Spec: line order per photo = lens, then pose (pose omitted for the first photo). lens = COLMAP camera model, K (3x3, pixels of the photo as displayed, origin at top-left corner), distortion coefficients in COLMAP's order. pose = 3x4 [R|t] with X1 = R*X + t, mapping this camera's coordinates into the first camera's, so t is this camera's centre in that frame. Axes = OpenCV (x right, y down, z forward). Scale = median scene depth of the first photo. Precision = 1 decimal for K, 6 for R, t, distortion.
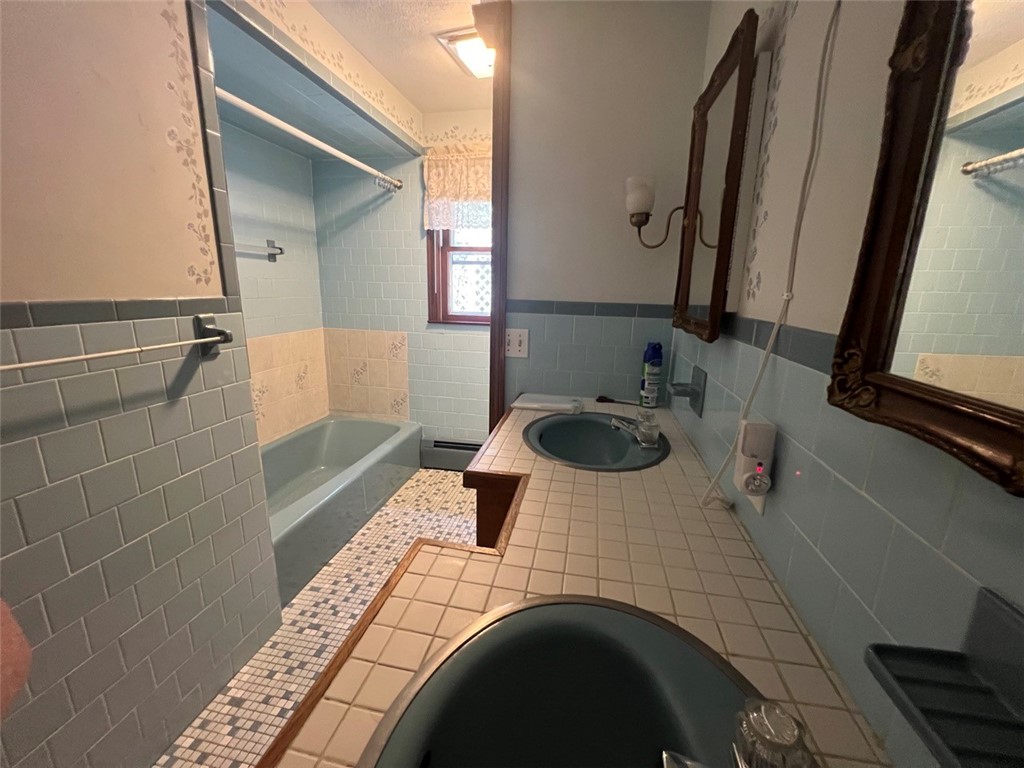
lens RADIAL K [[411.7, 0, 510.0], [0, 411.7, 381.1], [0, 0, 1]] dist [-0.004243, 0.000556]
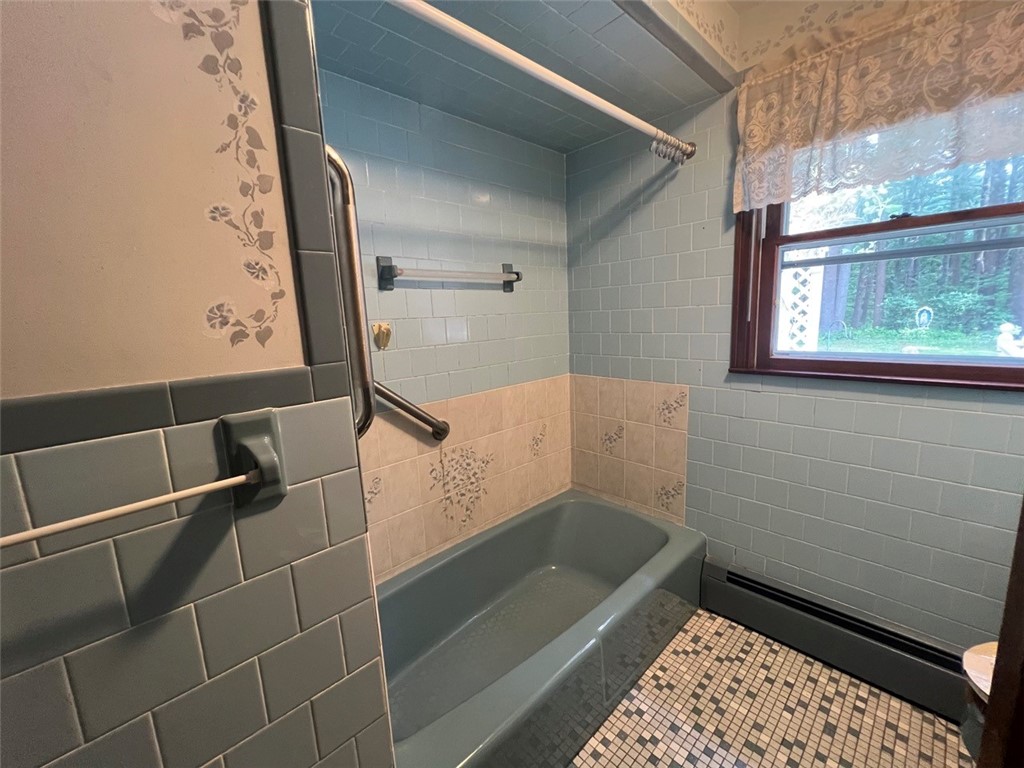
lens RADIAL K [[411.7, 0, 510.0], [0, 411.7, 381.1], [0, 0, 1]] dist [-0.004243, 0.000556]
pose [[0.814198, 0.034223, -0.579578, -0.123991], [-0.068632, 0.996935, -0.037547, -0.093551], [0.576517, 0.070348, 0.814051, 0.378125]]
